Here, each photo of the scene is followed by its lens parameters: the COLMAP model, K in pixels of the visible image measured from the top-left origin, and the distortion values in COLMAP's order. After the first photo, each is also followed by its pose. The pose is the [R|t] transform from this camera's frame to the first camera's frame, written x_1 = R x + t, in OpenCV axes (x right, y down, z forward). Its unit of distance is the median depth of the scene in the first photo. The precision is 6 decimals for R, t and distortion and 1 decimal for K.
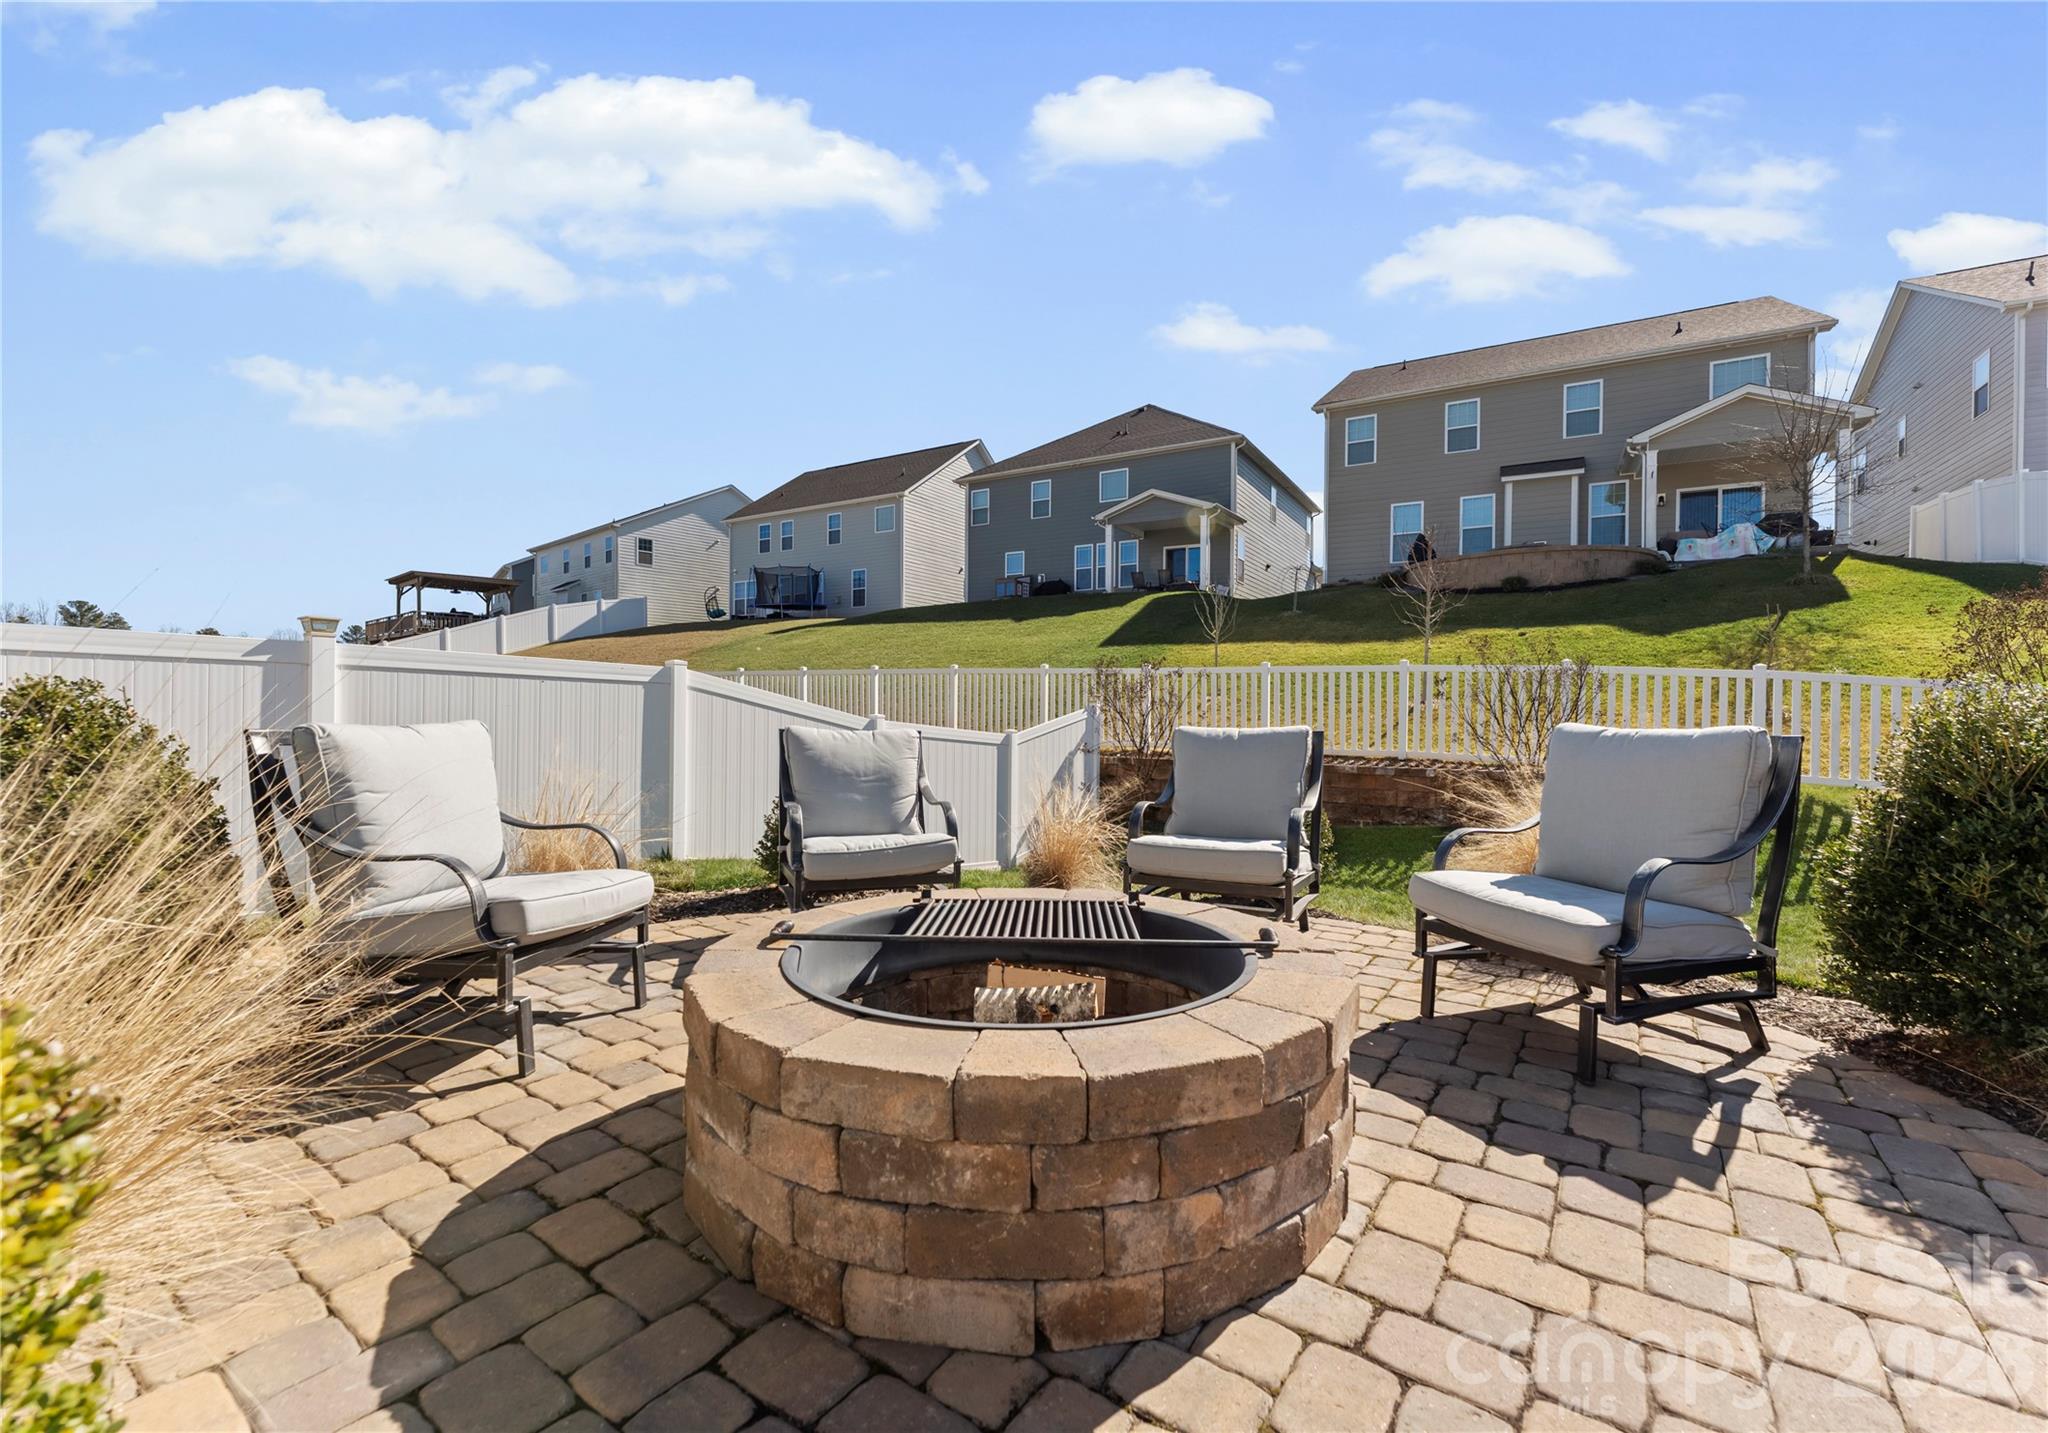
lens RADIAL K [[946.2, 0, 1023.2], [0, 946.2, 715.1], [0, 0, 1]] dist [-0.000757, 0.000625]
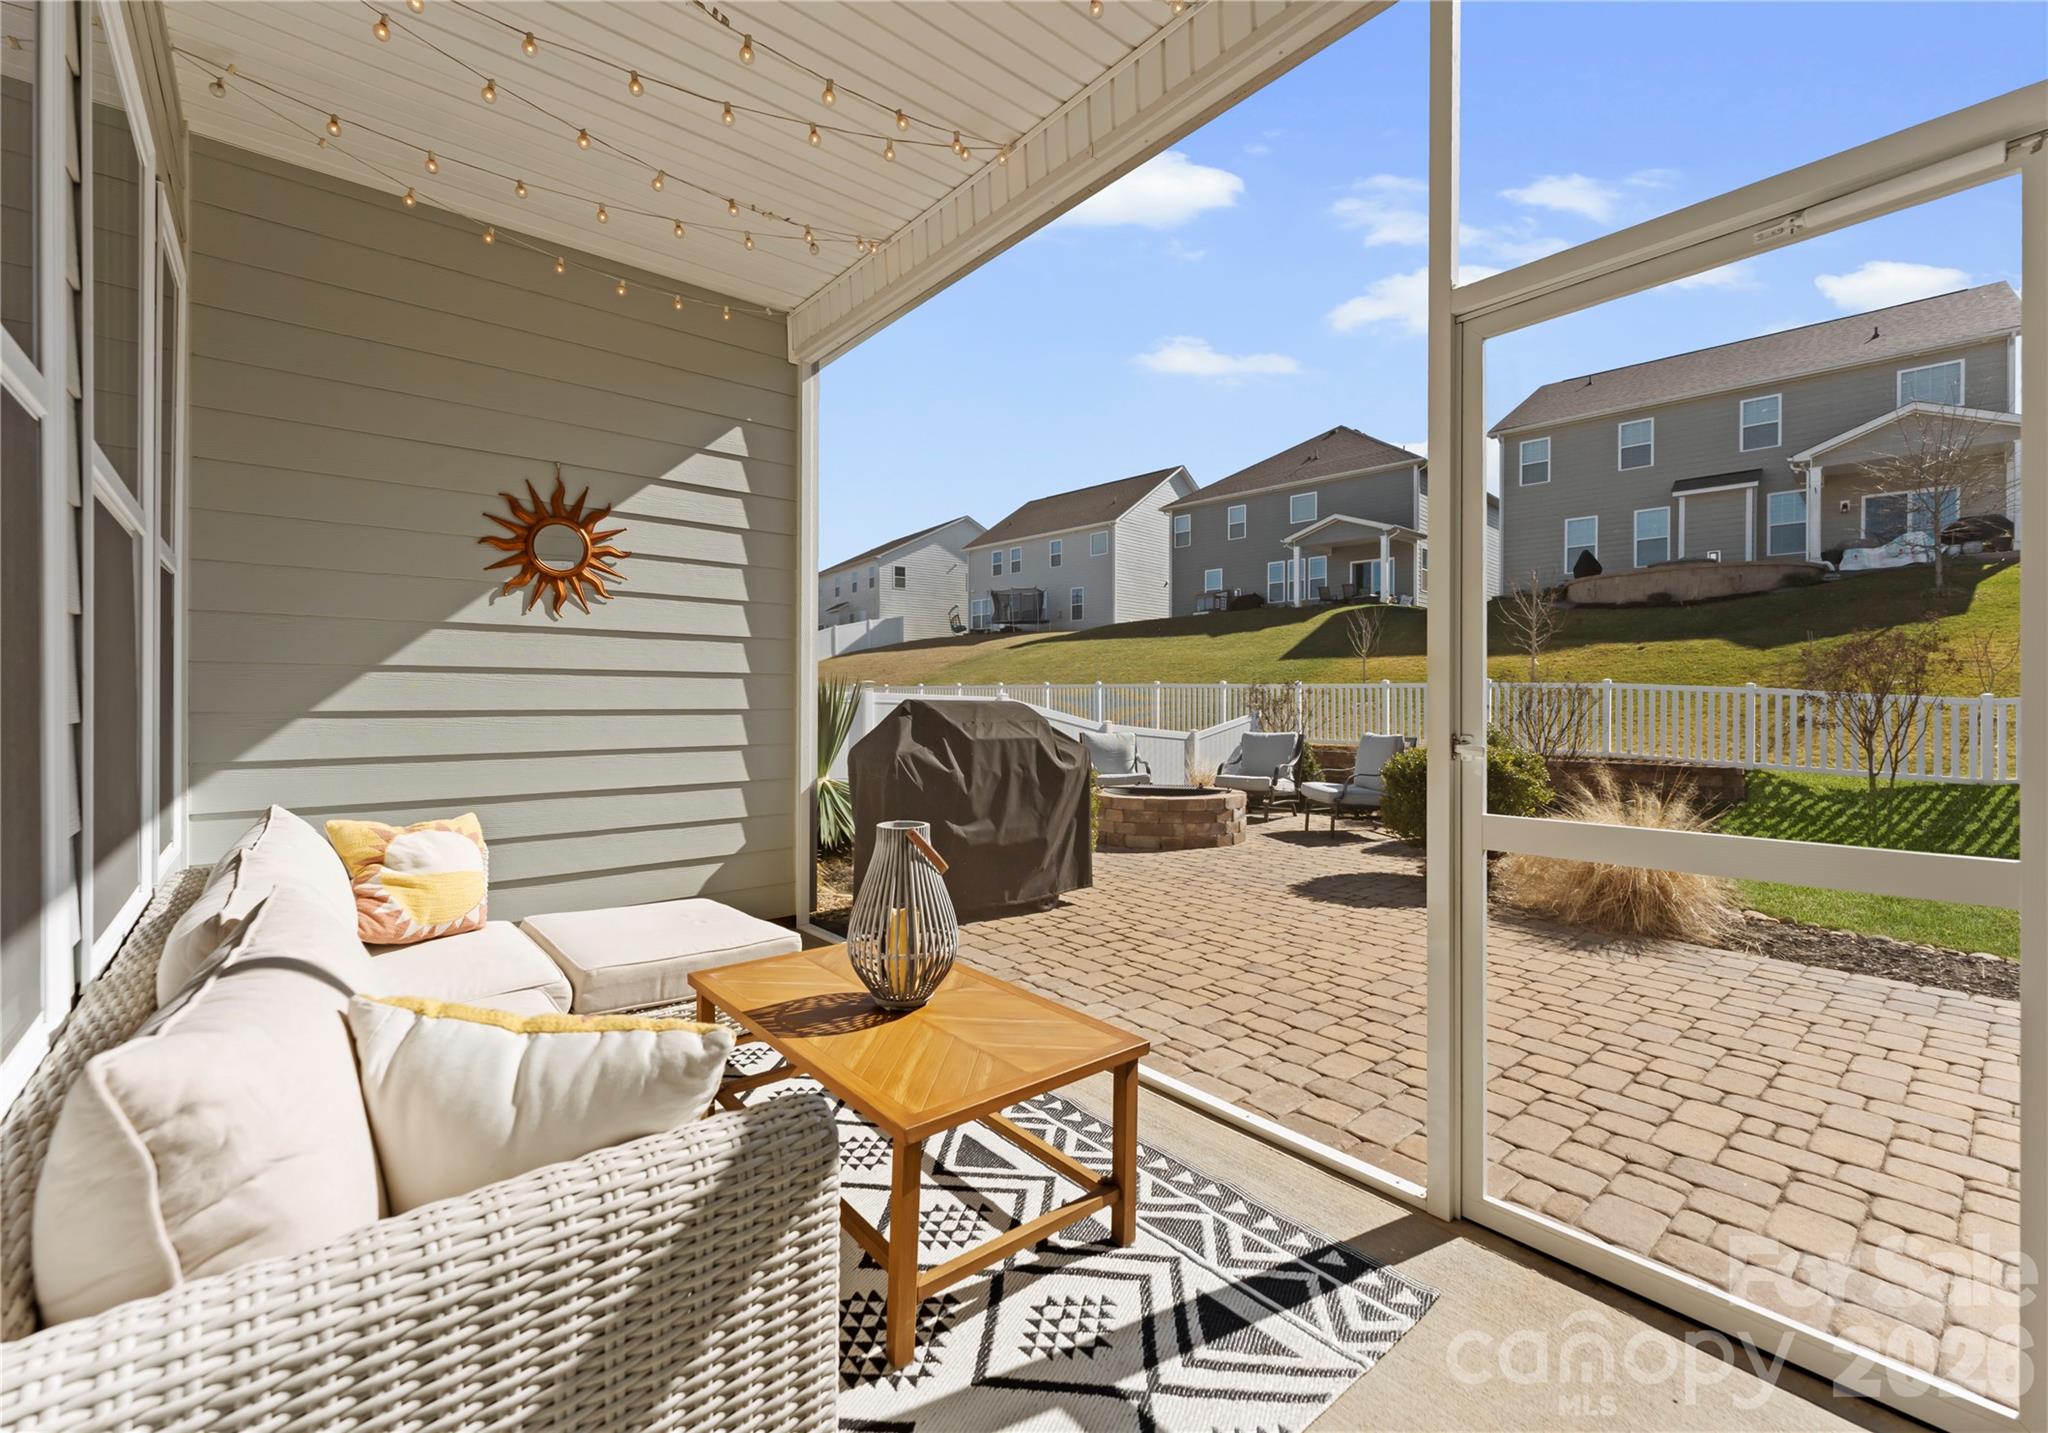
lens RADIAL K [[878.9, 0, 1030.3], [0, 878.9, 706.8], [0, 0, 1]] dist [0.000352, 0.000709]
pose [[0.975654, -0.004161, -0.219275, 0.009972], [0.002779, 0.999974, -0.006611, -0.003104], [0.219297, 0.005841, 0.975641, -0.102901]]
